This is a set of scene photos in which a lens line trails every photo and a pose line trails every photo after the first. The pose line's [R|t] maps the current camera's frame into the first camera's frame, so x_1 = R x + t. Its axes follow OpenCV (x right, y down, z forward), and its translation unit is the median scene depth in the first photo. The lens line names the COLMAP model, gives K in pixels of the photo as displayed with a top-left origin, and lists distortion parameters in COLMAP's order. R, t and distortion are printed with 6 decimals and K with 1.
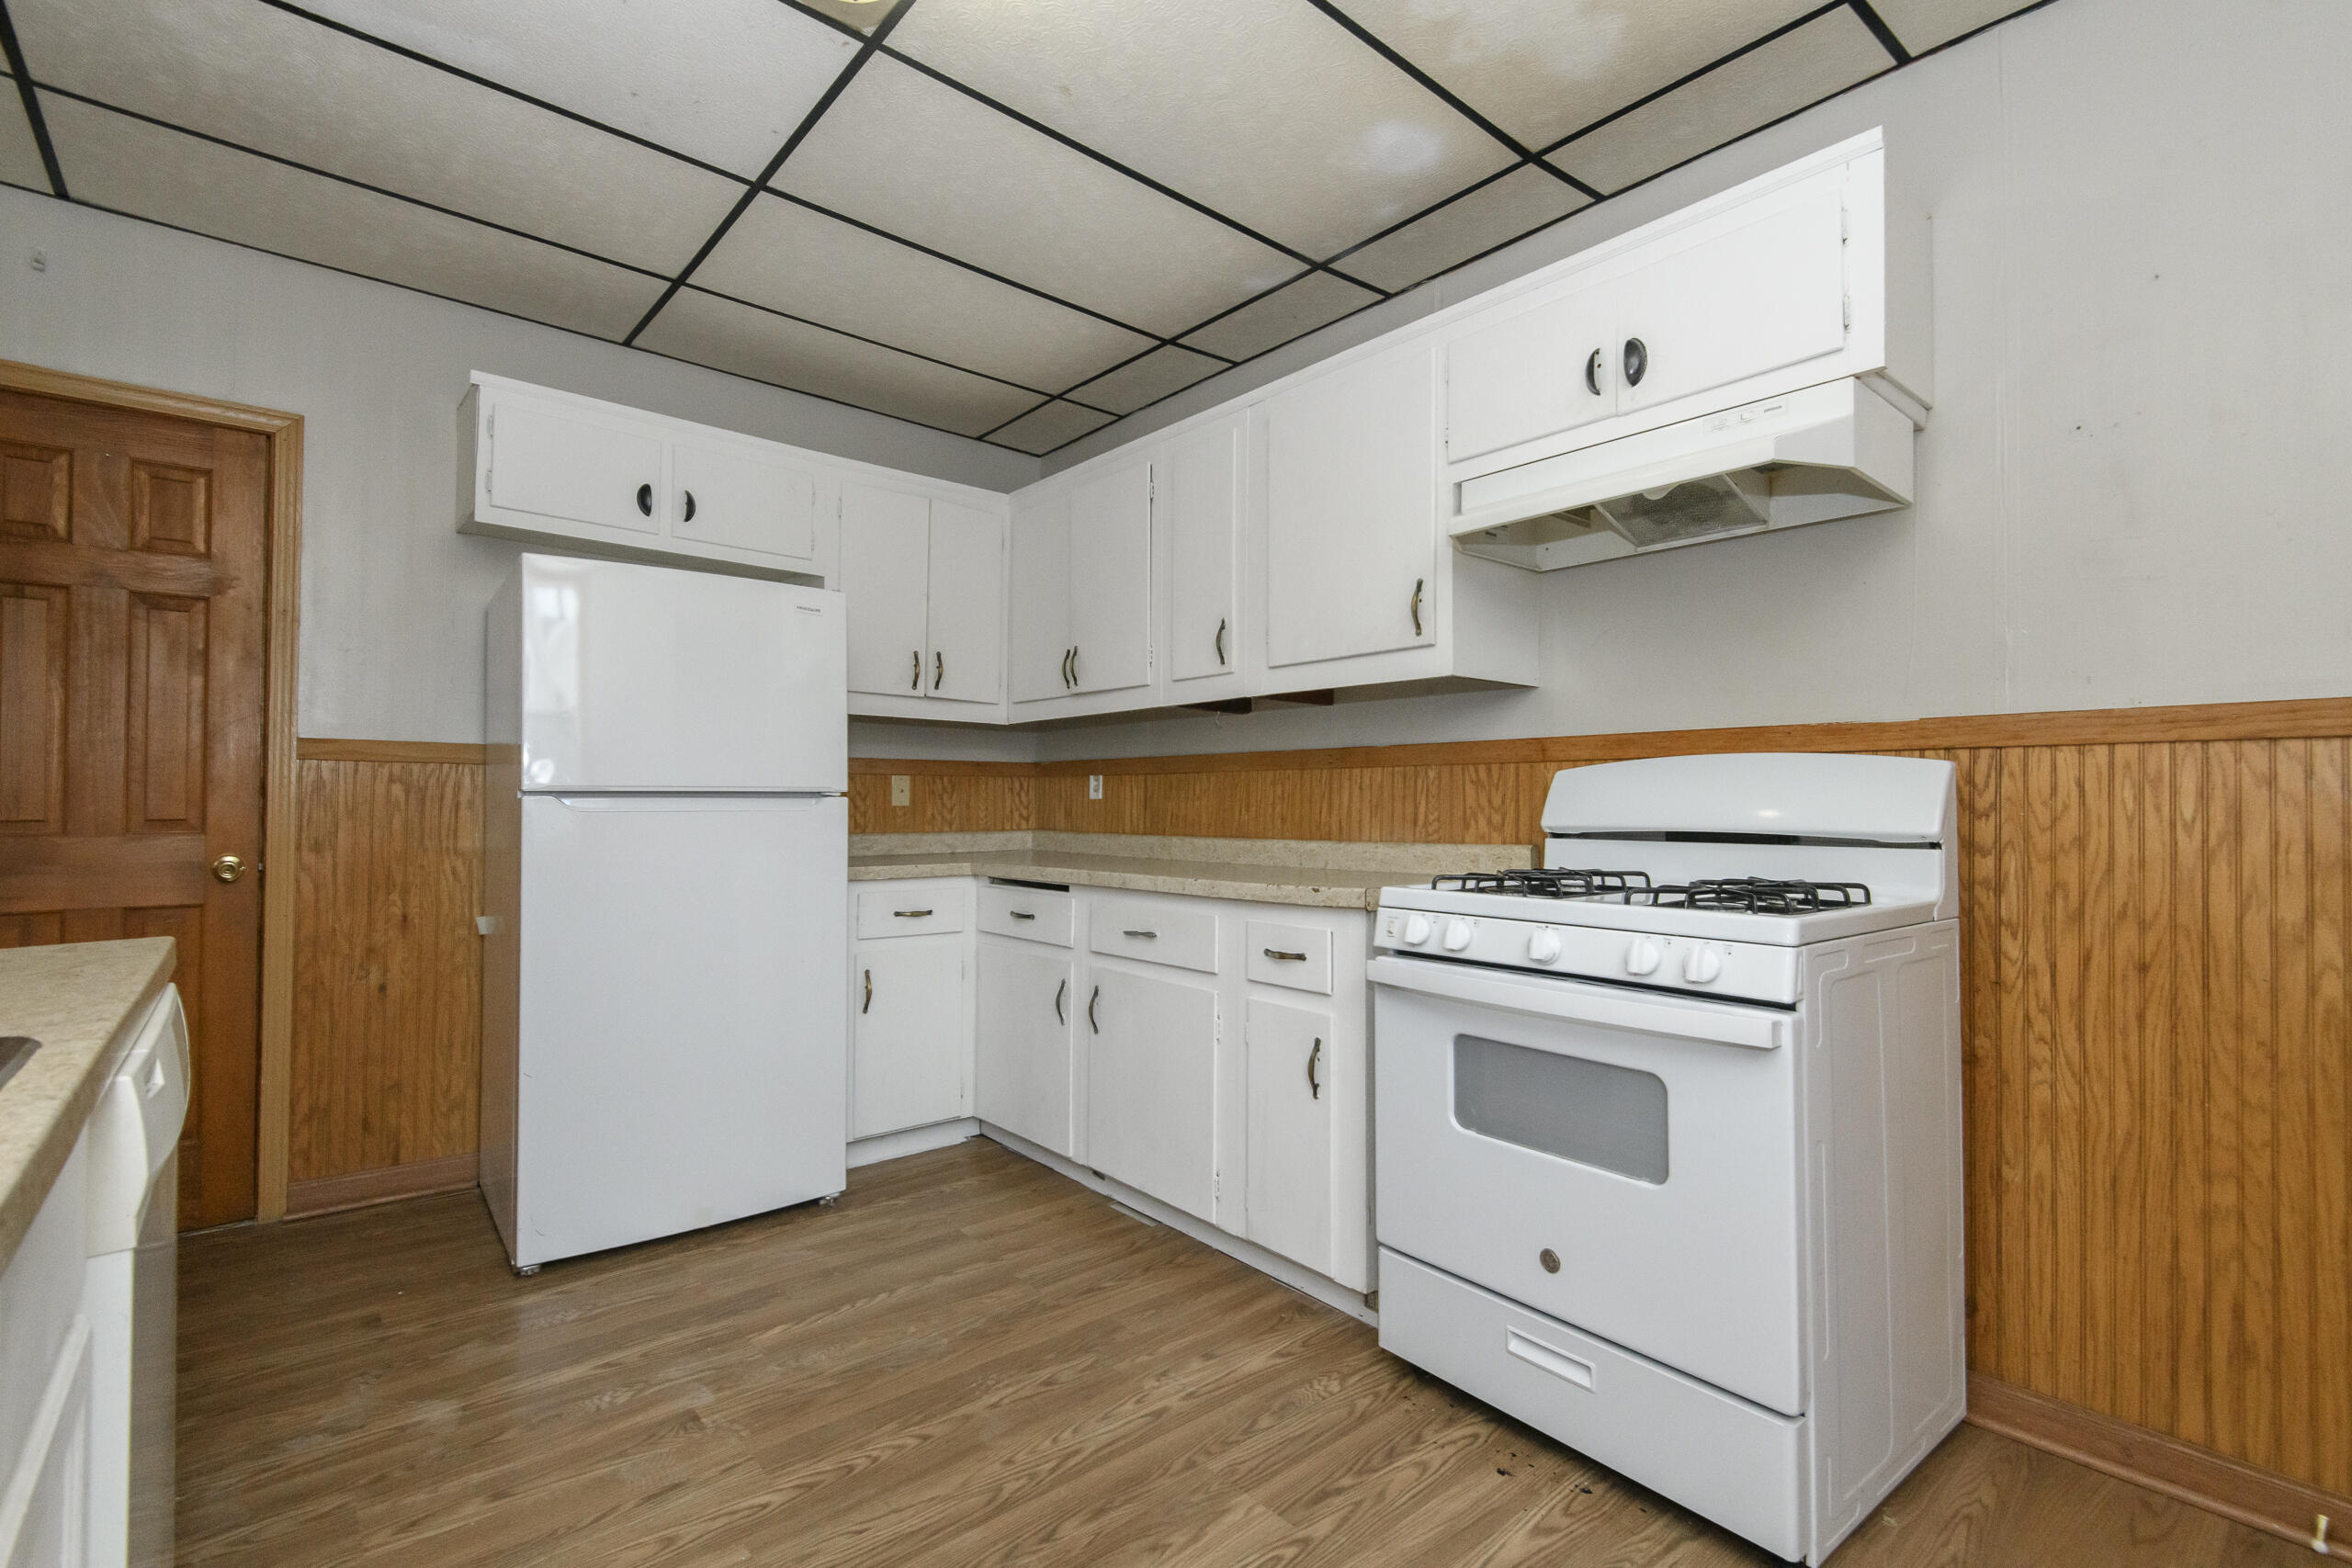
lens RADIAL K [[1066.0, 0, 1176.0], [0, 1066.0, 784.0], [0, 0, 1]] dist [-0.000002, -0.000060]
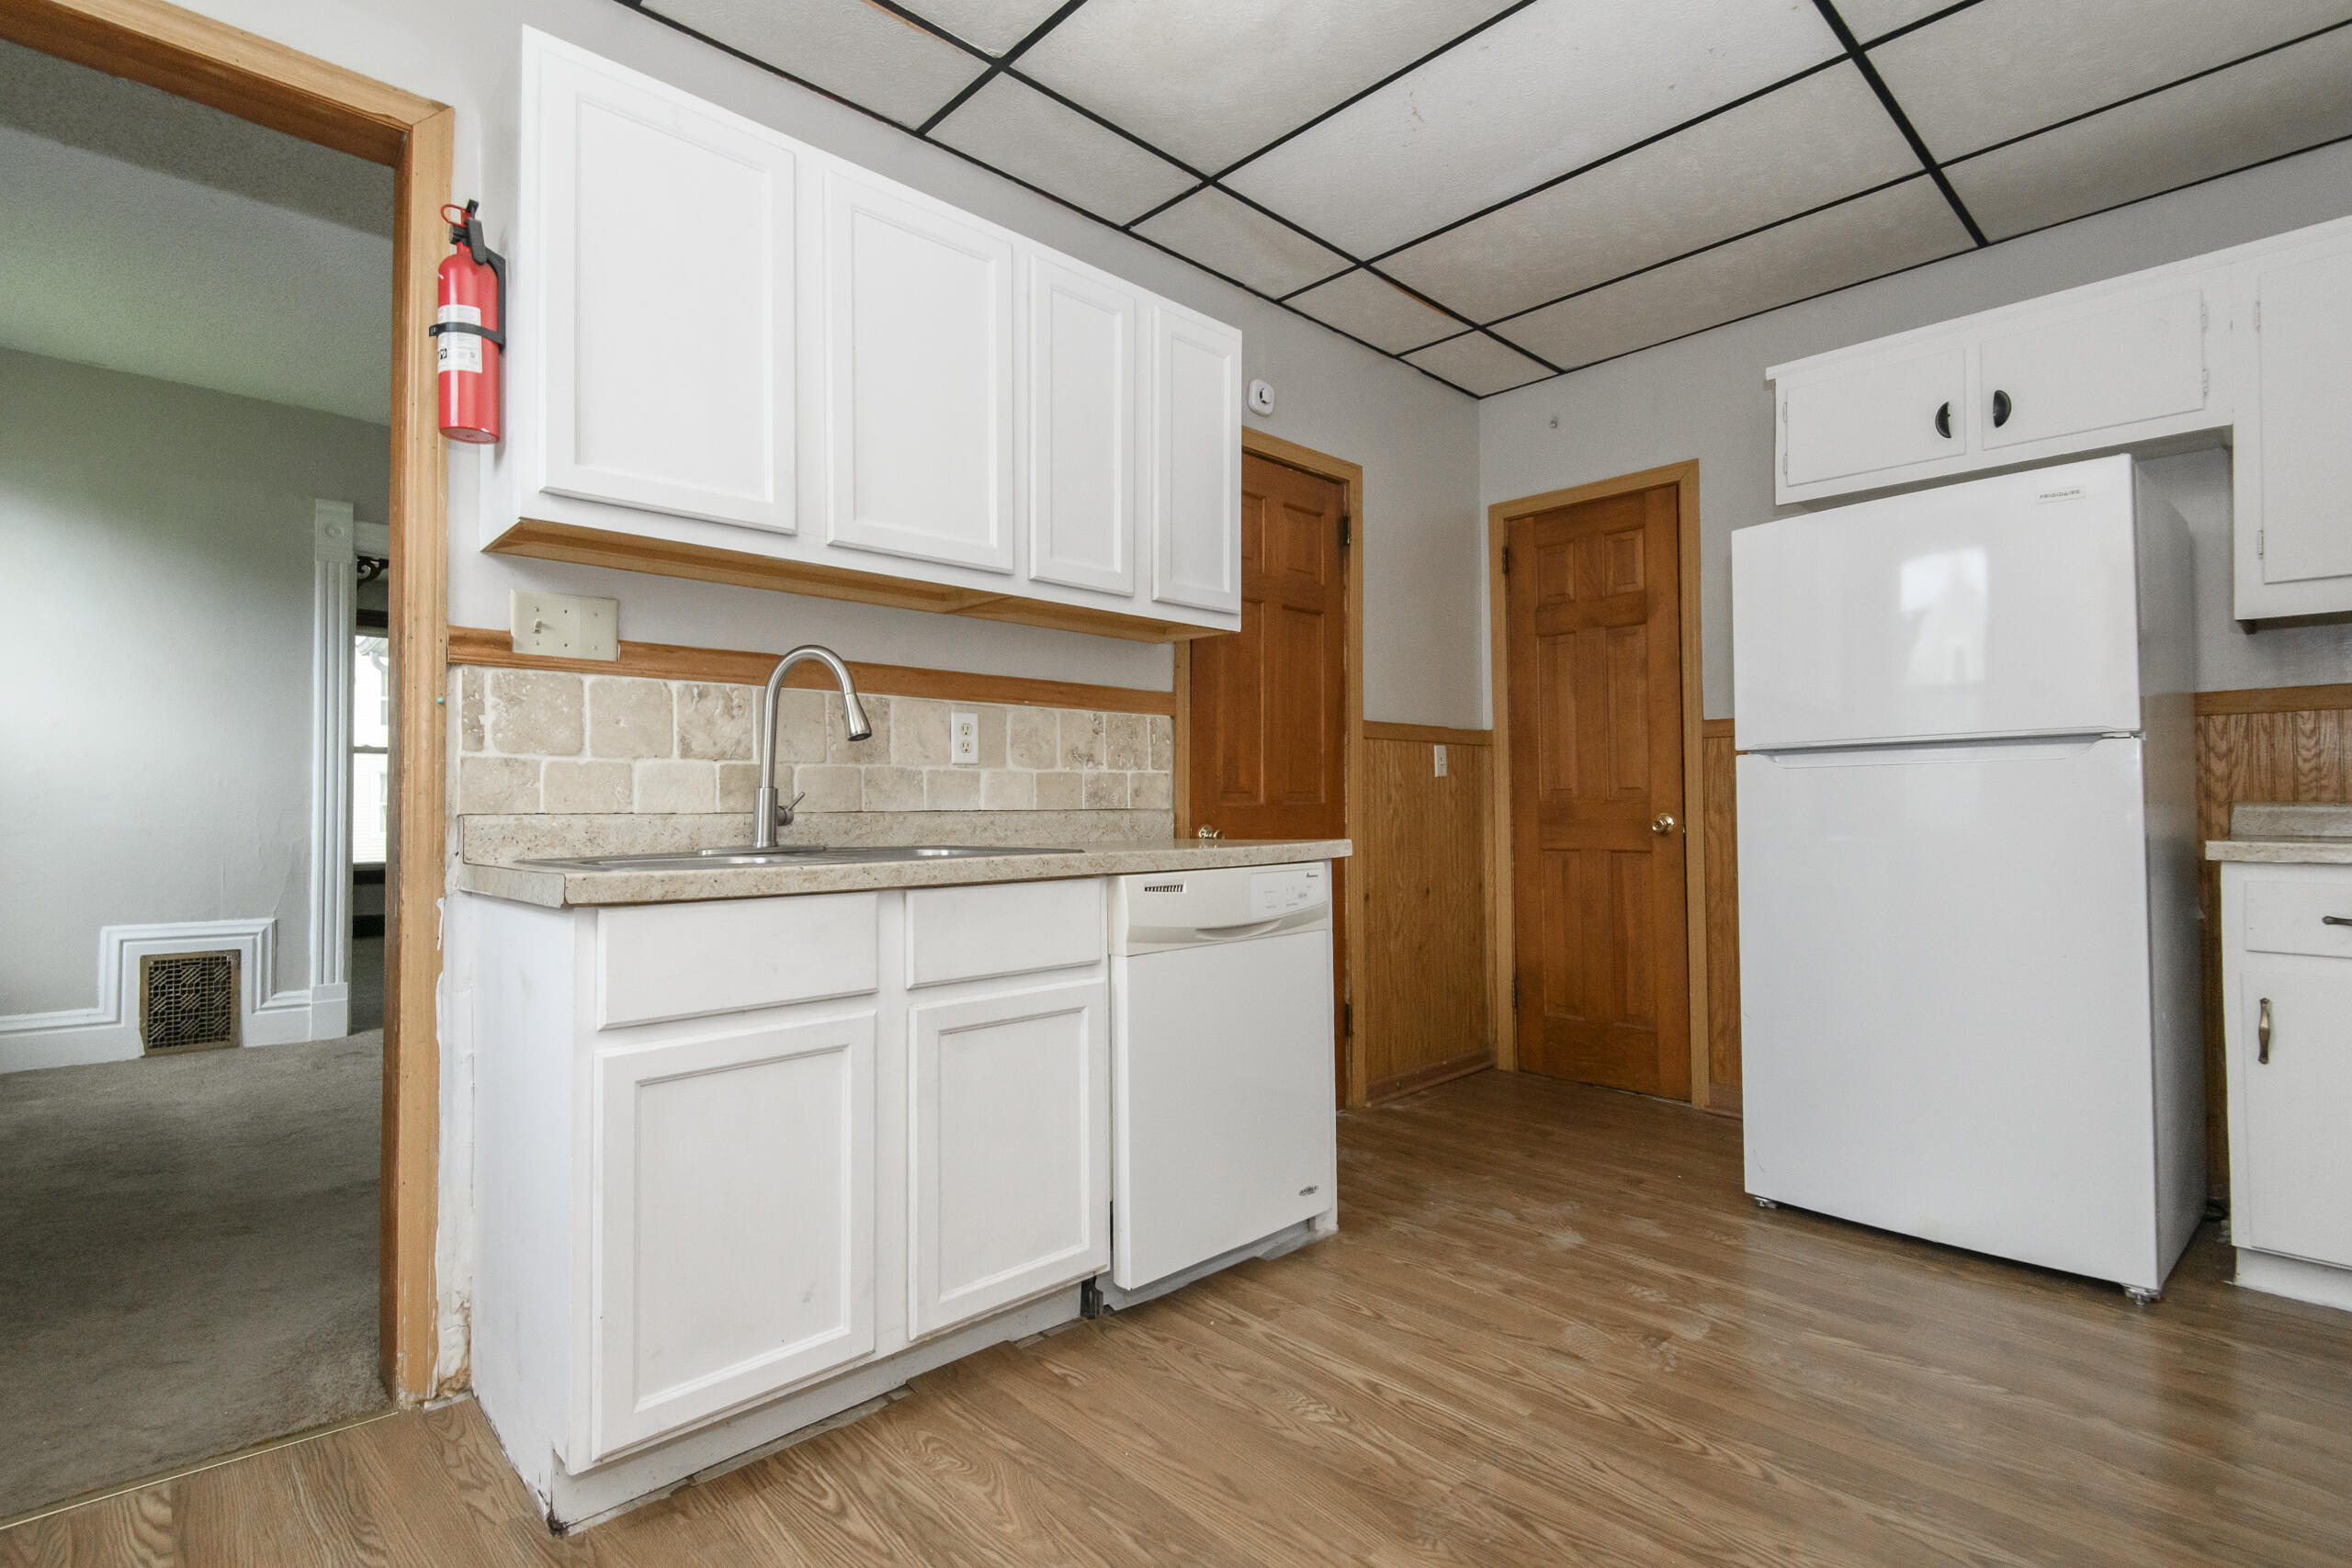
lens RADIAL K [[1102.2, 0, 1176.0], [0, 1102.2, 784.0], [0, 0, 1]] dist [0.000069, -0.000200]
pose [[0.049471, -0.027049, -0.998409, 0.510457], [0.024837, 0.999357, -0.025844, 0.059325], [0.998467, -0.023519, 0.050111, 0.405168]]
